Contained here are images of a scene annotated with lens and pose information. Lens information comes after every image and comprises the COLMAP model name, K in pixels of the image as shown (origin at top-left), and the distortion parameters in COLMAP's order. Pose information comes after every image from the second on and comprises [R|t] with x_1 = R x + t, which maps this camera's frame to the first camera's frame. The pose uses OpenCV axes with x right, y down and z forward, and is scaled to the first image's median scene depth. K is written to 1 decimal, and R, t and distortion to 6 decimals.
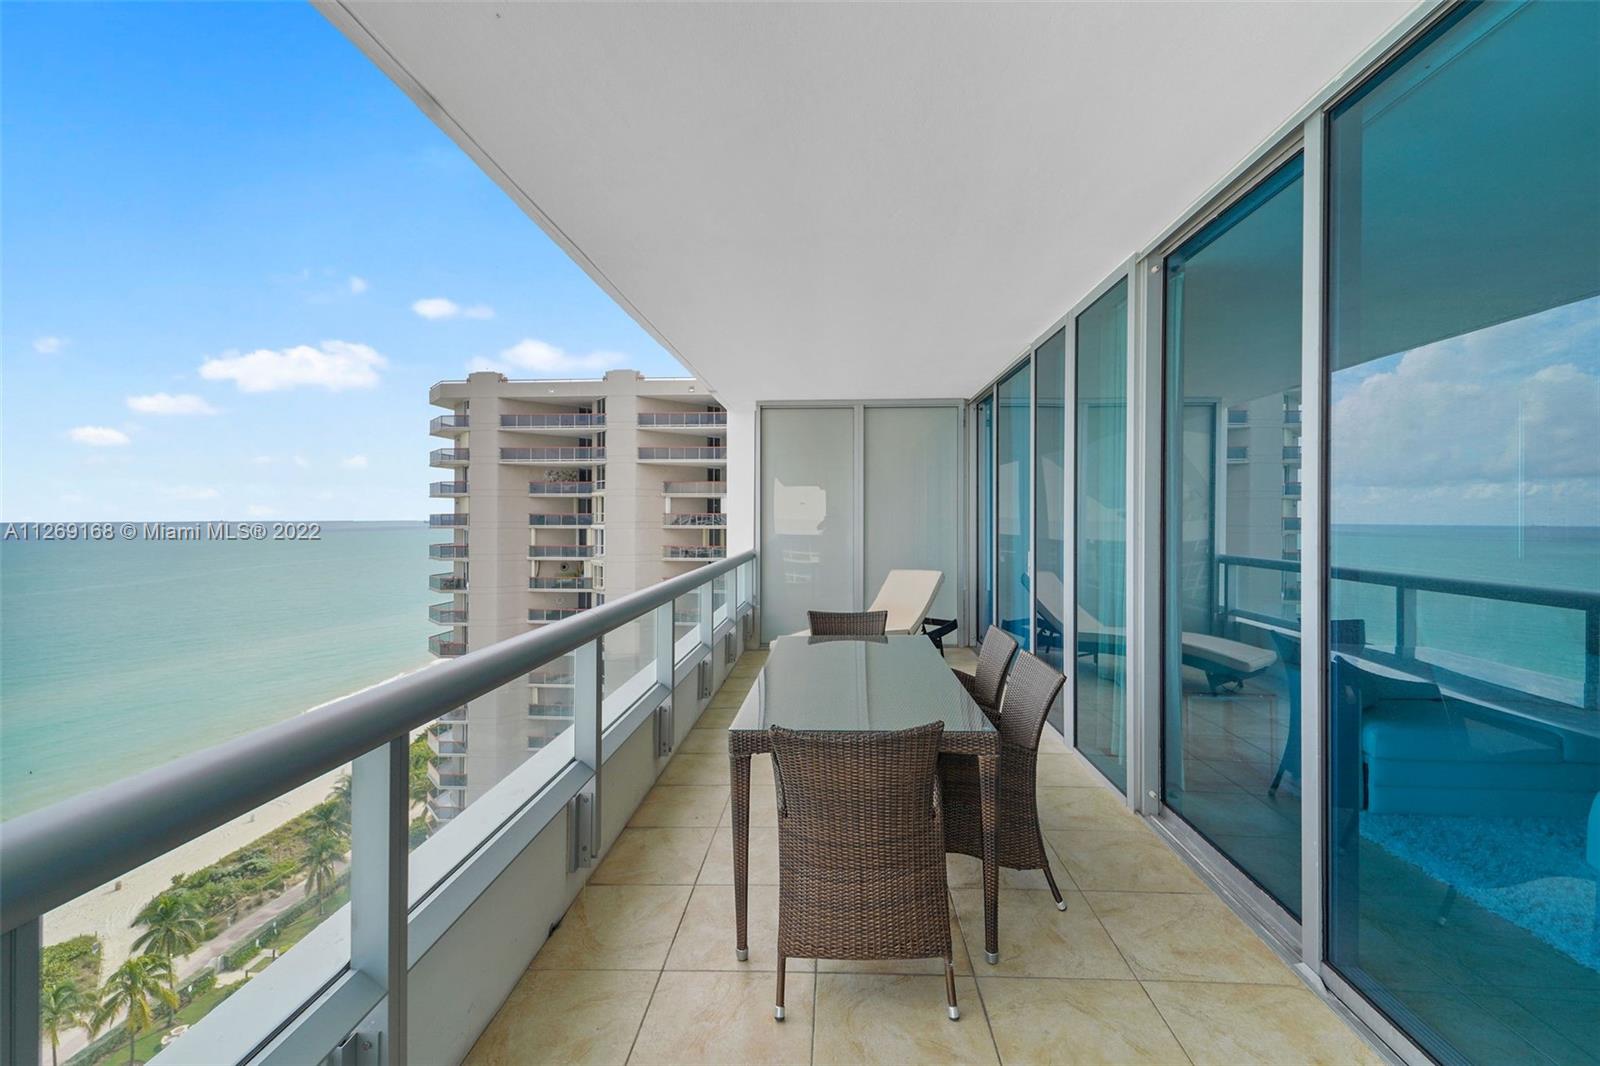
lens RADIAL K [[653.9, 0, 797.6], [0, 653.9, 519.6], [0, 0, 1]] dist [0.022313, -0.007016]
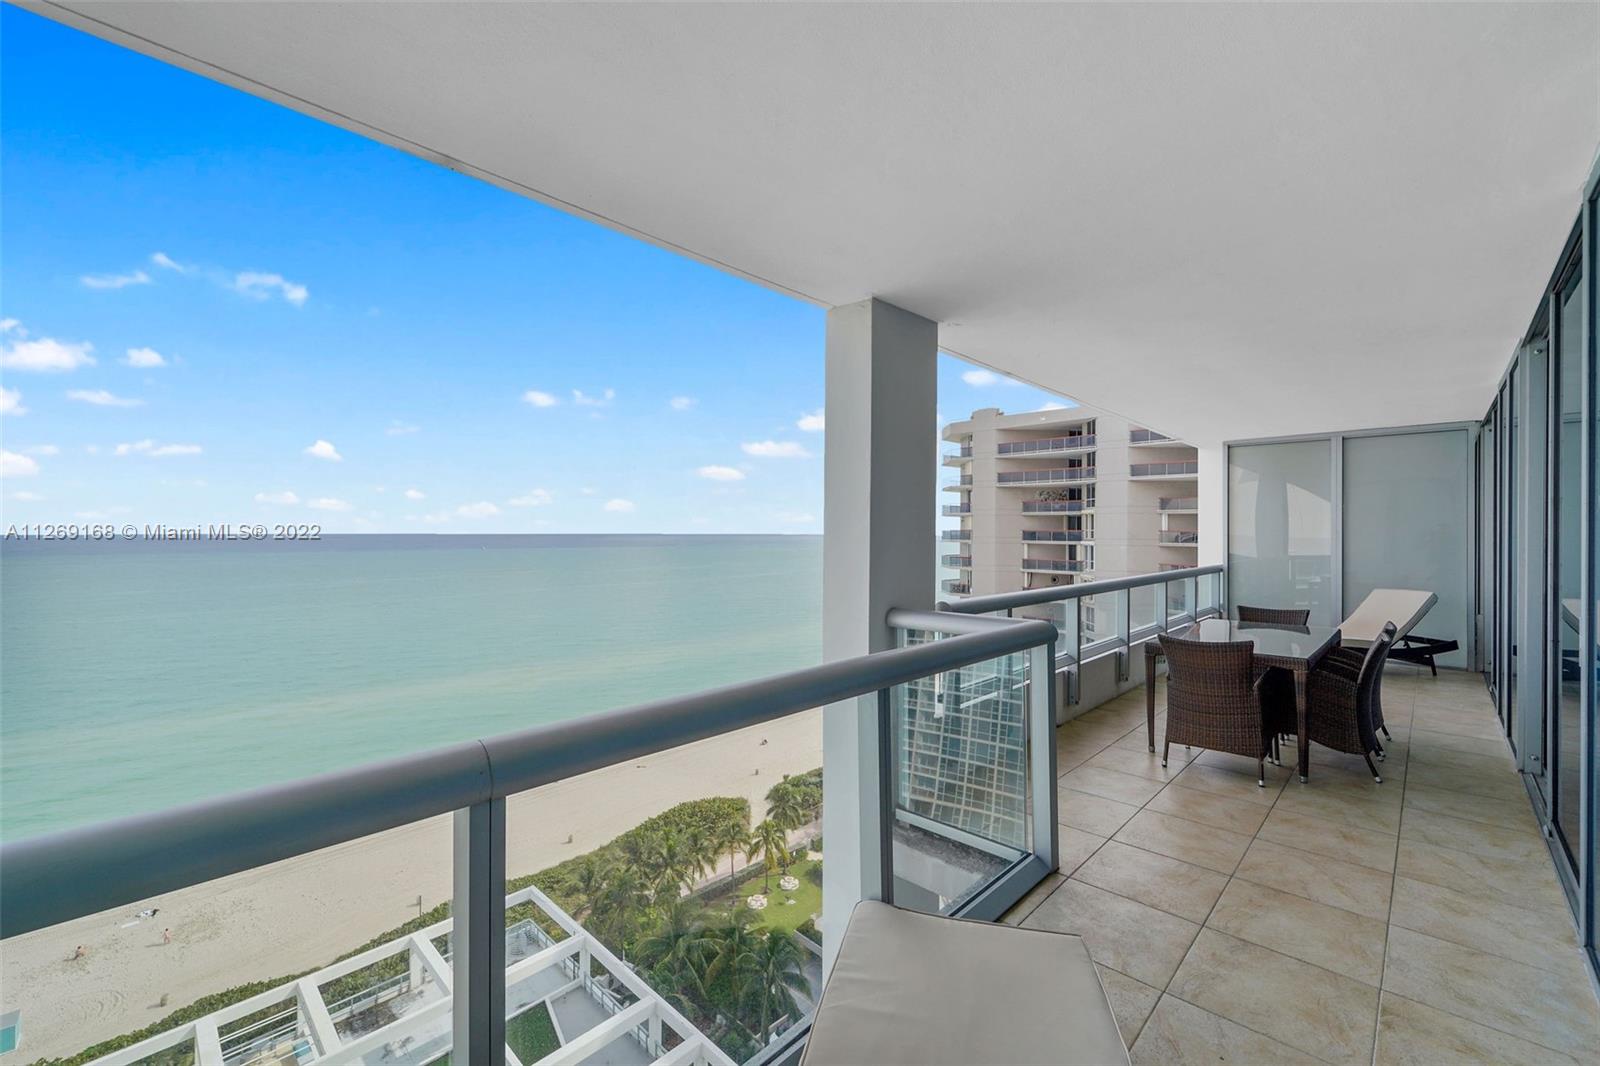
lens RADIAL K [[653.9, 0, 770.8], [0, 653.9, 518.8], [0, 0, 1]] dist [0.022313, -0.007016]
pose [[0.733154, -0.006843, -0.680028, 0.037761], [-0.009737, 0.999741, -0.020559, -0.001470], [0.679993, 0.021695, 0.732898, -0.113132]]
